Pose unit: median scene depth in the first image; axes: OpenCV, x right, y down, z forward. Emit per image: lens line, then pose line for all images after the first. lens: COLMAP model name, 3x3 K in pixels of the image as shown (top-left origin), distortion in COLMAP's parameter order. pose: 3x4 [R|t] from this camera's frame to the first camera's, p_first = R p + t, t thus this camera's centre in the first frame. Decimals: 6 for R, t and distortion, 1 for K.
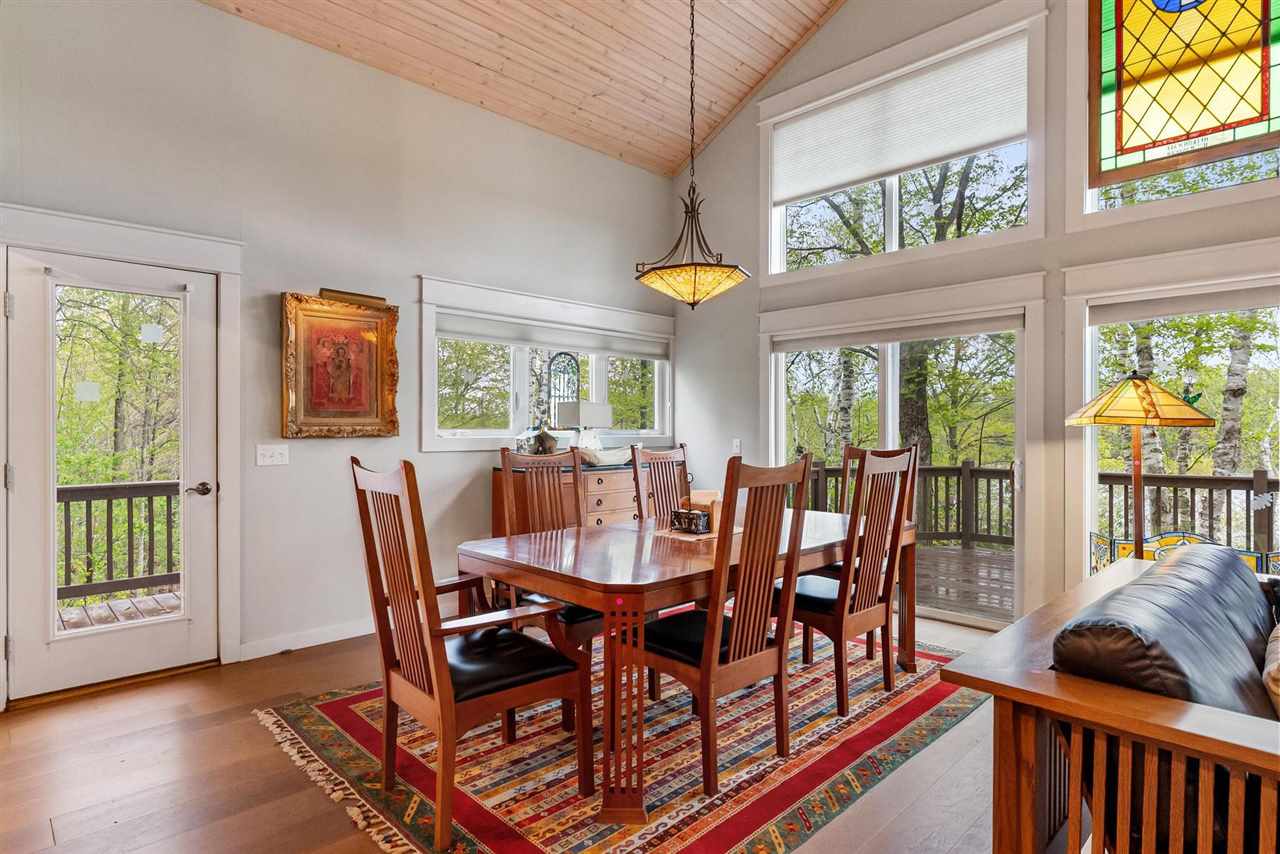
lens RADIAL K [[679.7, 0, 636.0], [0, 679.7, 429.0], [0, 0, 1]] dist [-0.002693, 0.003296]
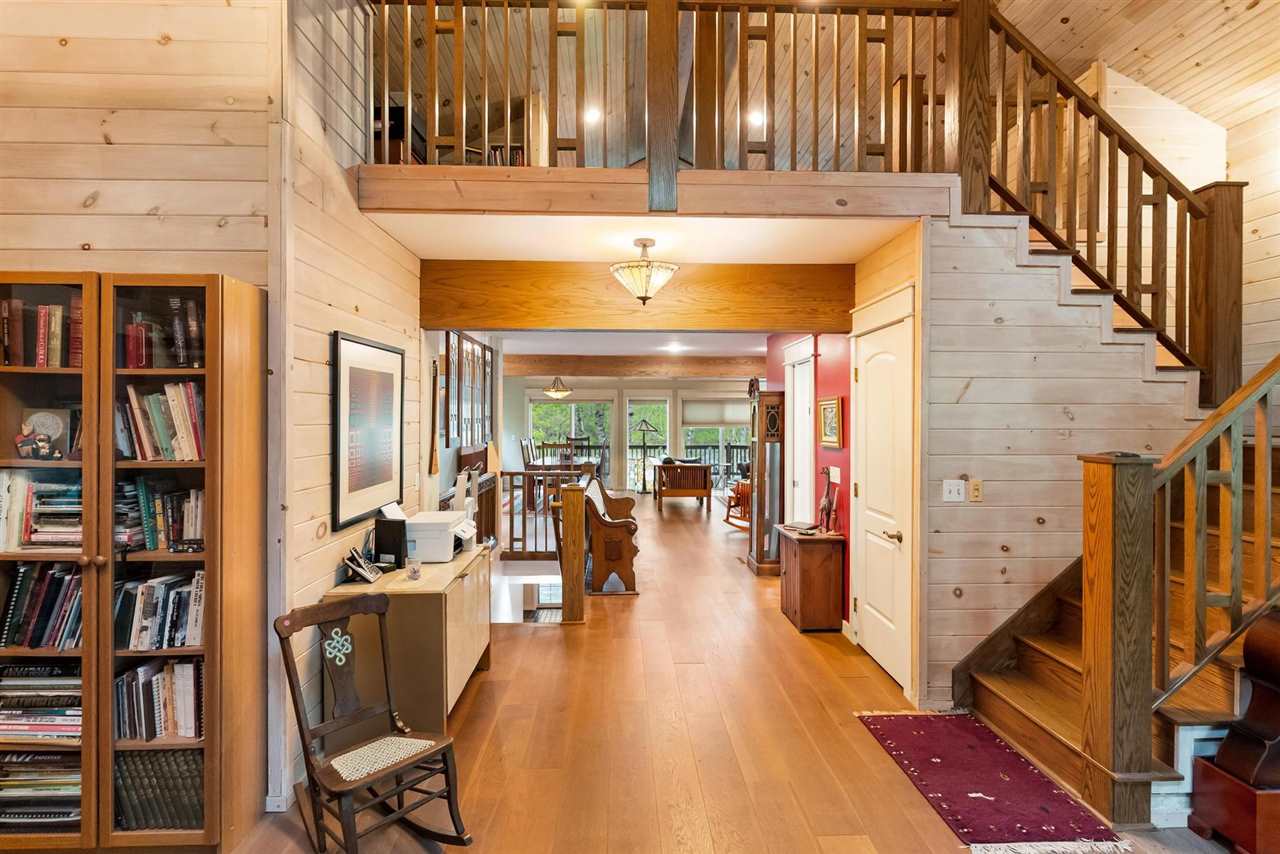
lens RADIAL K [[618.0, 0, 638.7], [0, 618.0, 422.8], [0, 0, 1]] dist [0.003260, -0.000395]
pose [[0.674916, -0.001997, 0.737892, -1.900870], [-0.001582, 0.999990, 0.004153, -0.064505], [-0.737893, -0.003971, 0.674906, -1.428351]]
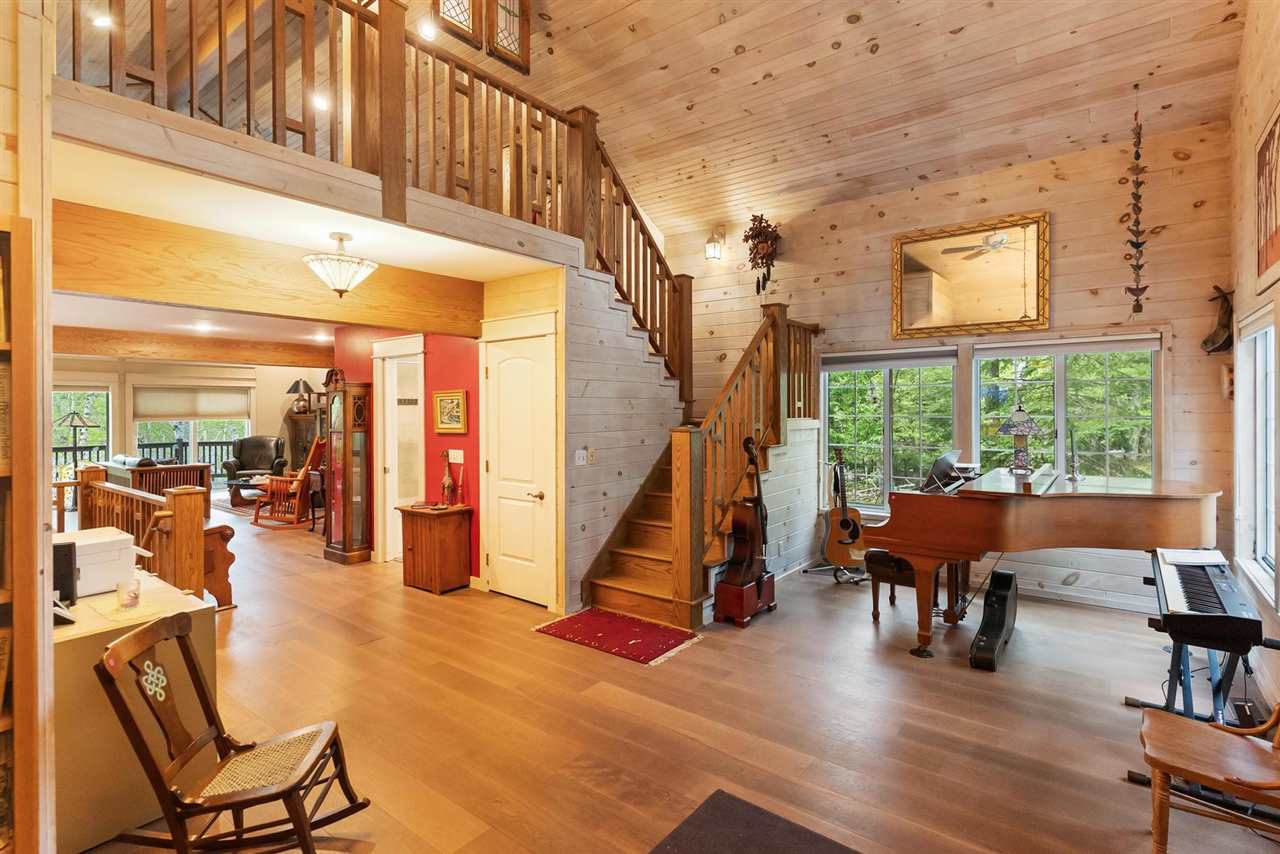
lens RADIAL K [[618.0, 0, 643.5], [0, 618.0, 412.5], [0, 0, 1]] dist [0.003260, -0.000395]
pose [[-0.140162, -0.002916, 0.990124, -2.228729], [0.006541, 0.999971, 0.003871, -0.062189], [-0.990107, 0.007018, -0.140139, -1.115436]]
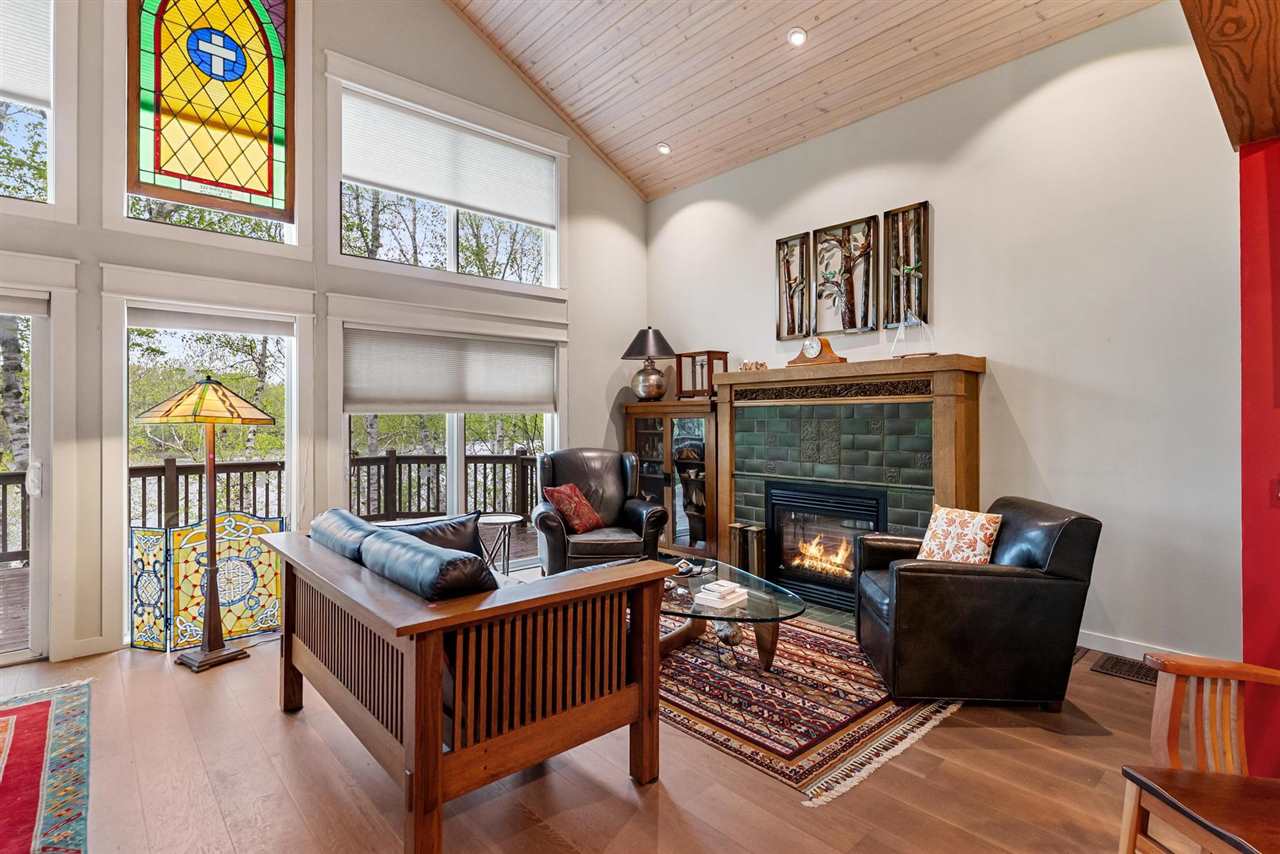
lens RADIAL K [[618.0, 0, 640.5], [0, 618.0, 416.8], [0, 0, 1]] dist [0.003260, -0.000395]
pose [[0.040978, 0.005973, 0.999142, -0.236960], [0.002415, 0.999979, -0.006077, -0.007287], [-0.999157, 0.002662, 0.040963, 0.189534]]
